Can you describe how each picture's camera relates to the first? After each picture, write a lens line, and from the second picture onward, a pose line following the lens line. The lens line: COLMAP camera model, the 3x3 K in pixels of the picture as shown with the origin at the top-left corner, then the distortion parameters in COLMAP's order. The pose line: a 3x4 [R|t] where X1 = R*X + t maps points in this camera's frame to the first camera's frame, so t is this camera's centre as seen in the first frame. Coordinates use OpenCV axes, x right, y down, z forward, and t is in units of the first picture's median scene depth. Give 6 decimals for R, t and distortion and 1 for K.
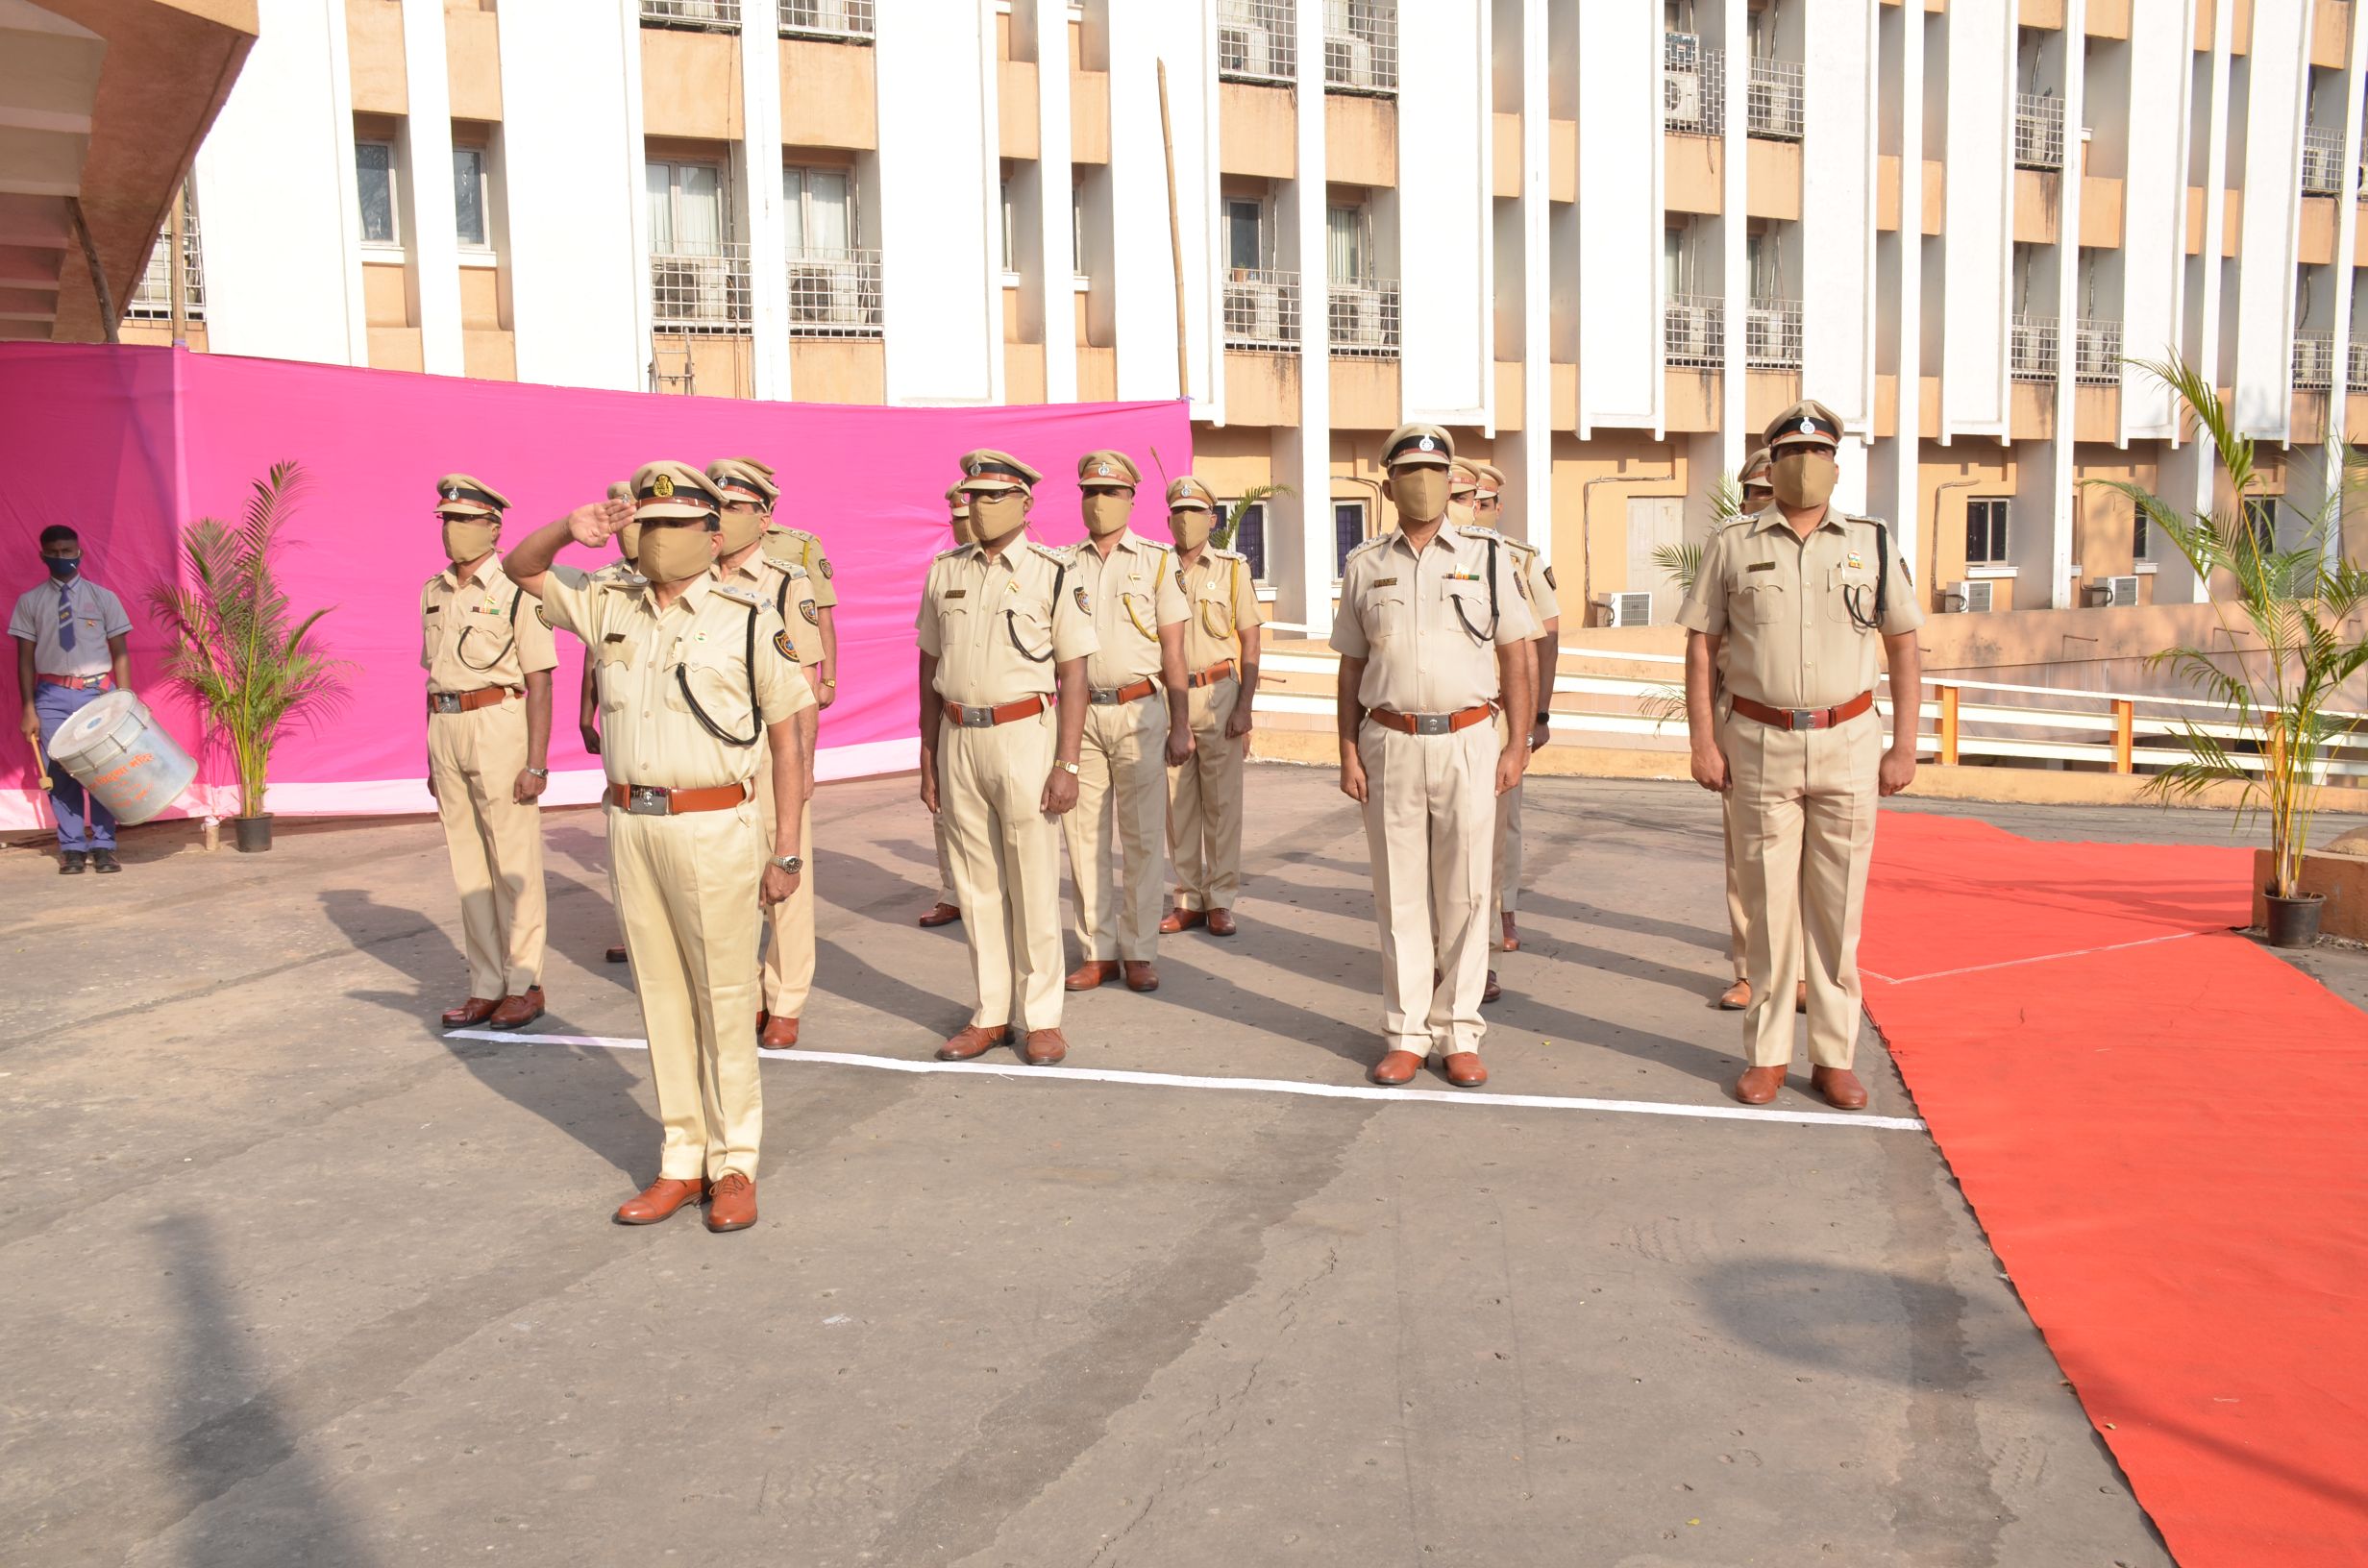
lens RADIAL K [[2183.0, 0, 1198.6], [0, 2183.0, 834.2], [0, 0, 1]] dist [-0.037887, 0.000000]
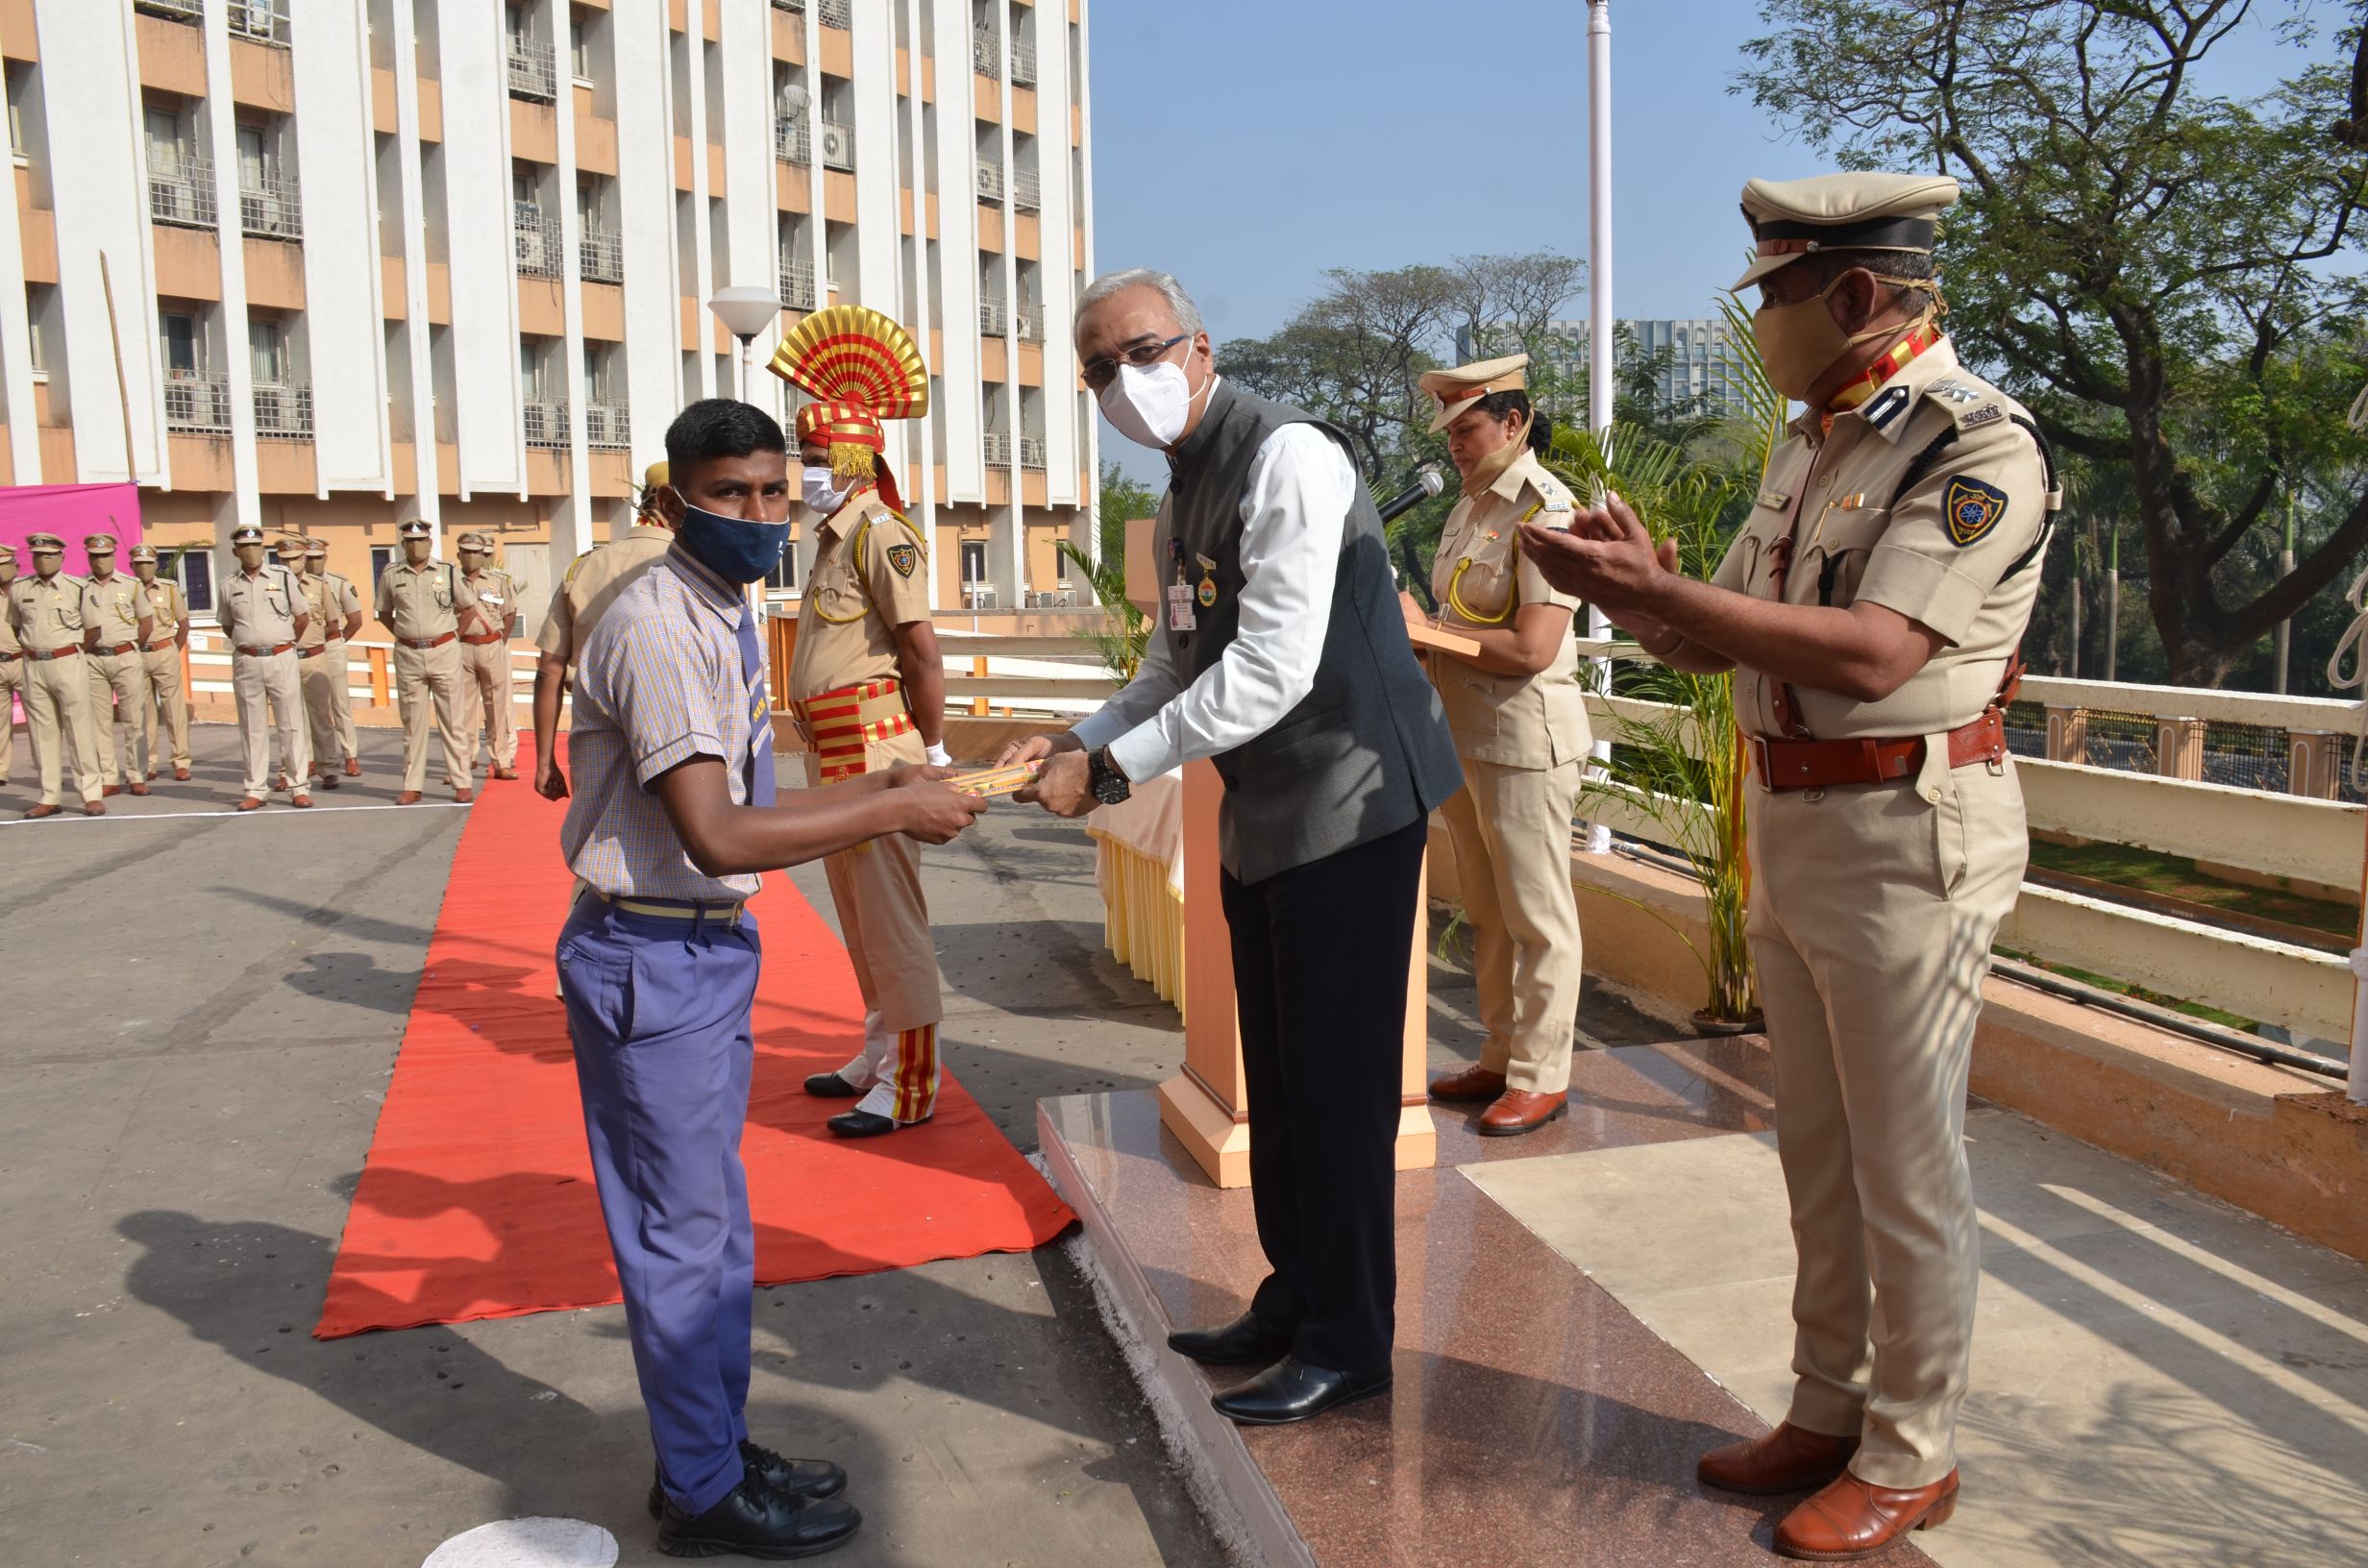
lens RADIAL K [[1884.5, 0, 1180.6], [0, 1884.5, 816.7], [0, 0, 1]] dist [-0.140696, 0.109998]
pose [[0.873160, -0.062245, 0.483444, 0.001030], [0.064740, 0.997835, 0.011546, 0.026319], [-0.483116, 0.021216, 0.875299, -0.188525]]
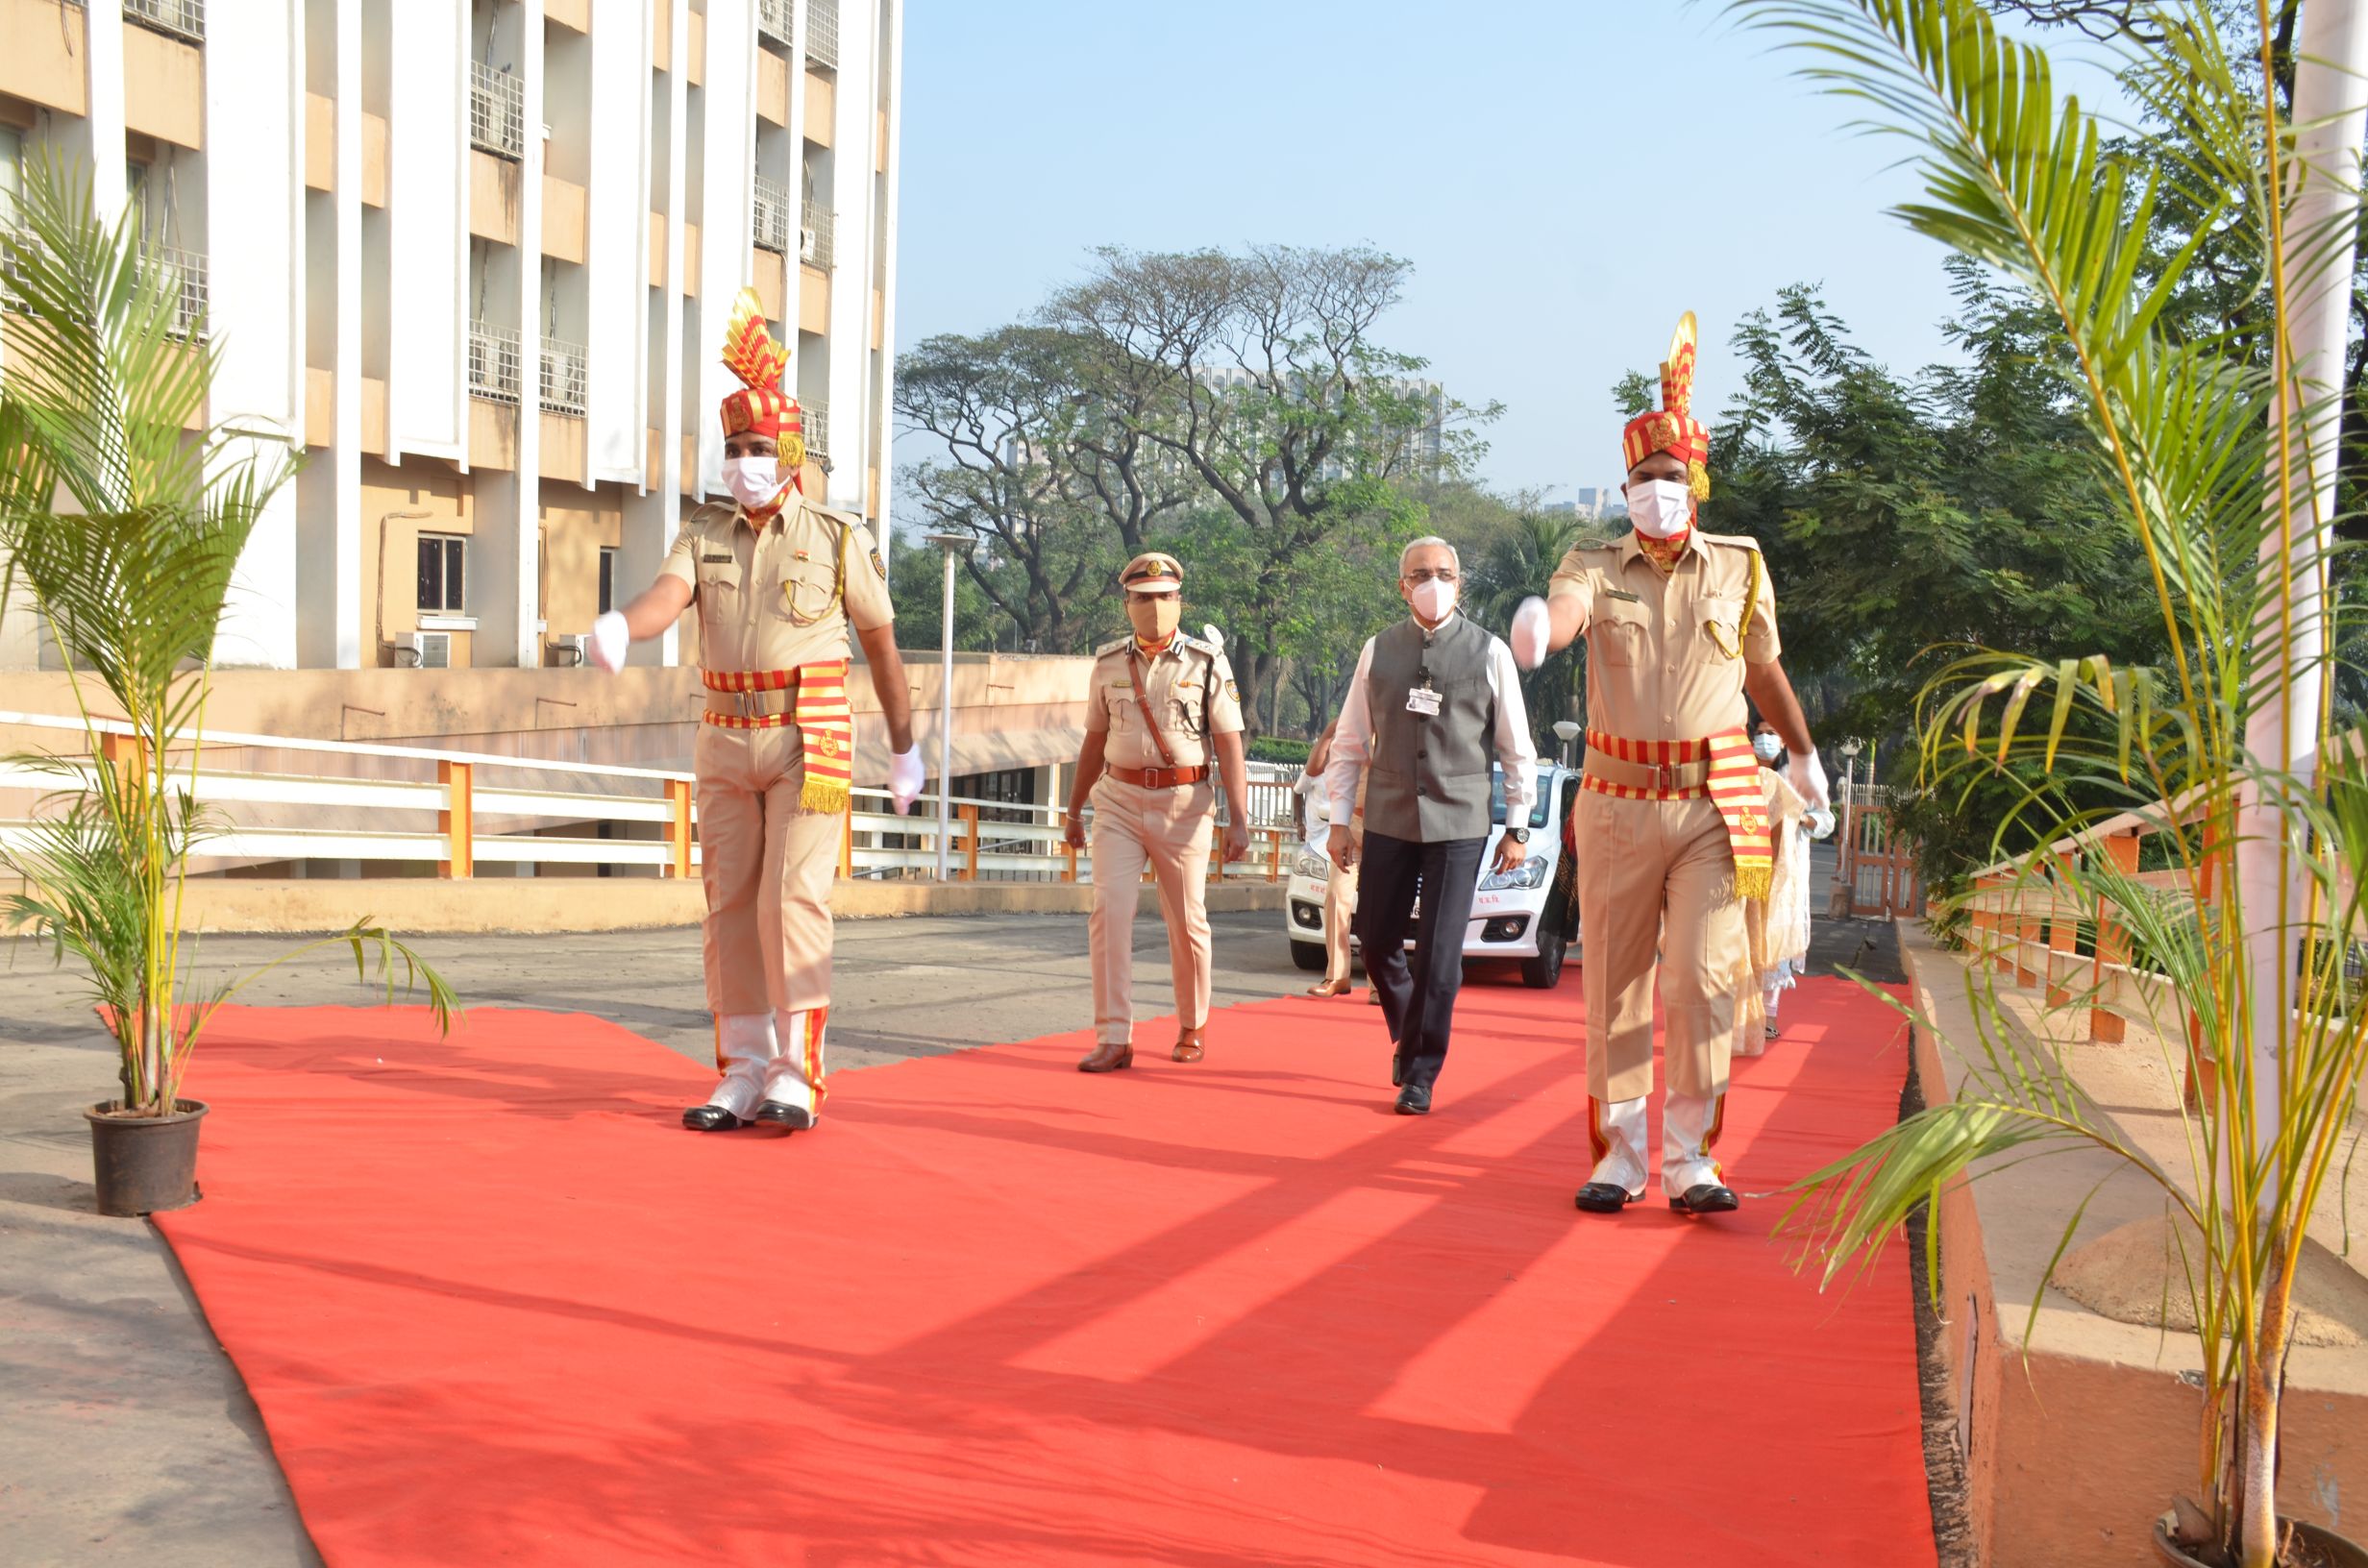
lens RADIAL K [[2103.9, 0, 1193.6], [0, 2103.9, 803.6], [0, 0, 1]] dist [-0.095078, 0.145719]
pose [[0.752954, -0.012248, 0.657959, 0.057927], [0.040462, 0.998797, -0.027712, -0.018838], [-0.656828, 0.047488, 0.752544, 0.235519]]
